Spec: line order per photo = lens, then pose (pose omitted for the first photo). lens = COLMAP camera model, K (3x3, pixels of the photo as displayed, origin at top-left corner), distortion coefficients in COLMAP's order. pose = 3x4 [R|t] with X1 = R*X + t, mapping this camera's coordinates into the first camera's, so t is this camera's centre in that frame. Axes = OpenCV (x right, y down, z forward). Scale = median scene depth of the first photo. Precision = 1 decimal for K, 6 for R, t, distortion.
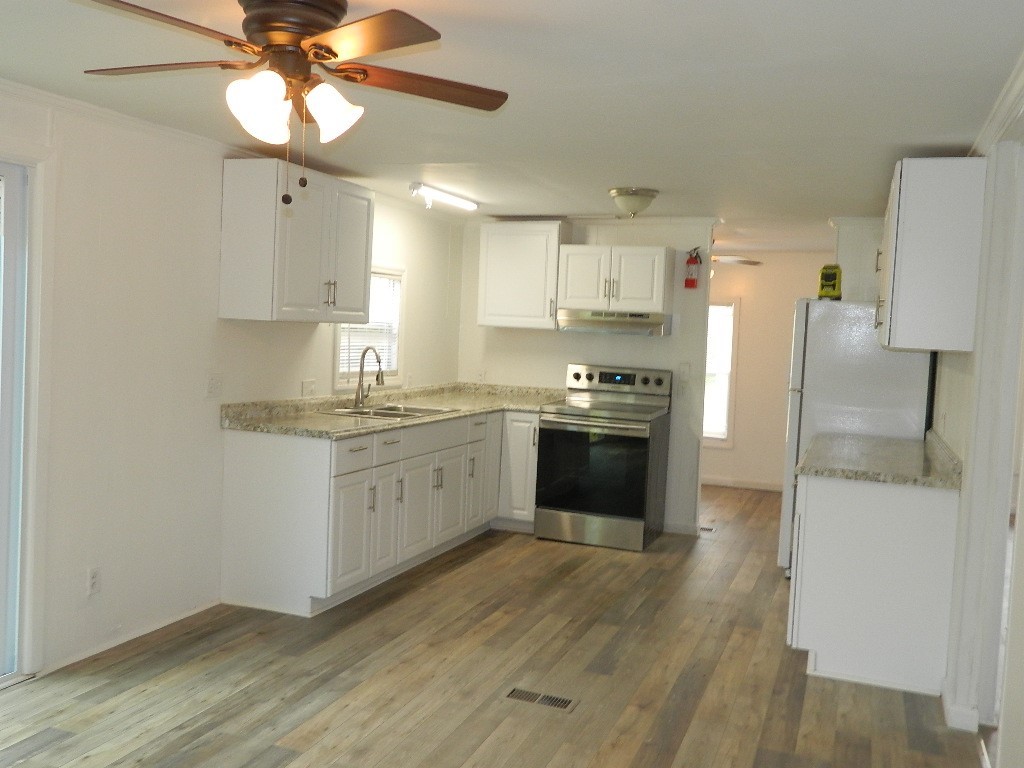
lens RADIAL K [[955.4, 0, 510.7], [0, 955.4, 382.9], [0, 0, 1]] dist [0.004313, 0.000000]
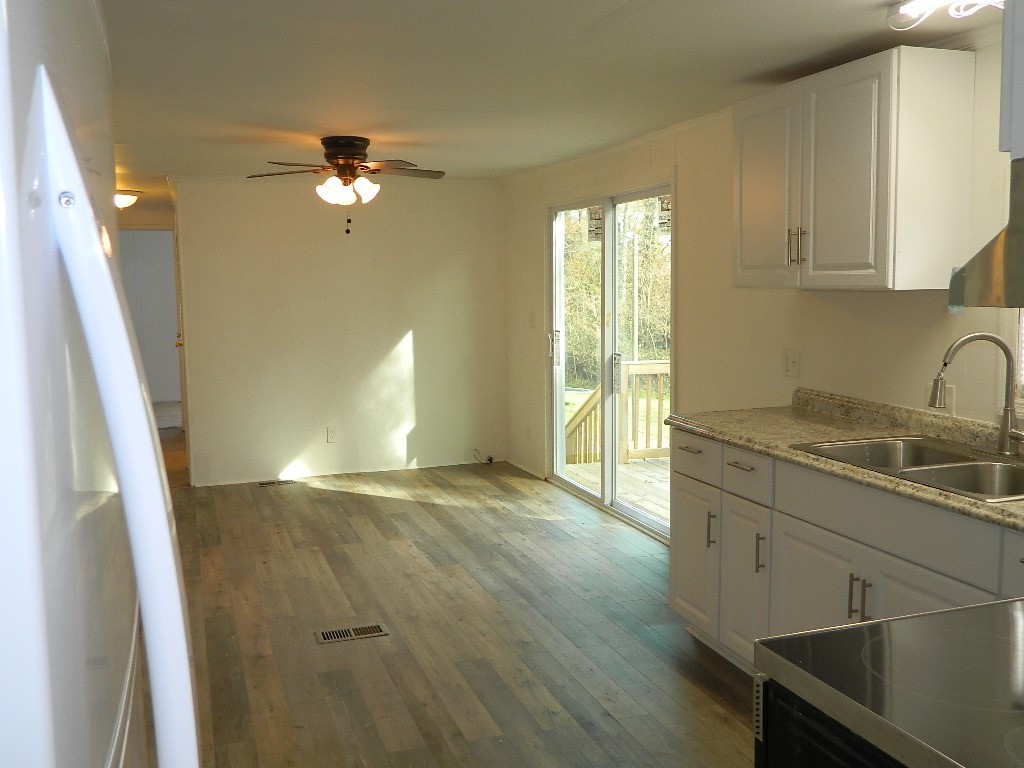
lens RADIAL K [[955.4, 0, 510.0], [0, 955.4, 382.3], [0, 0, 1]] dist [0.004313, 0.000000]
pose [[-0.771934, 0.031427, -0.634925, 0.562025], [-0.062991, 0.990080, 0.125590, -0.092540], [0.632574, 0.136942, -0.762297, 1.881574]]
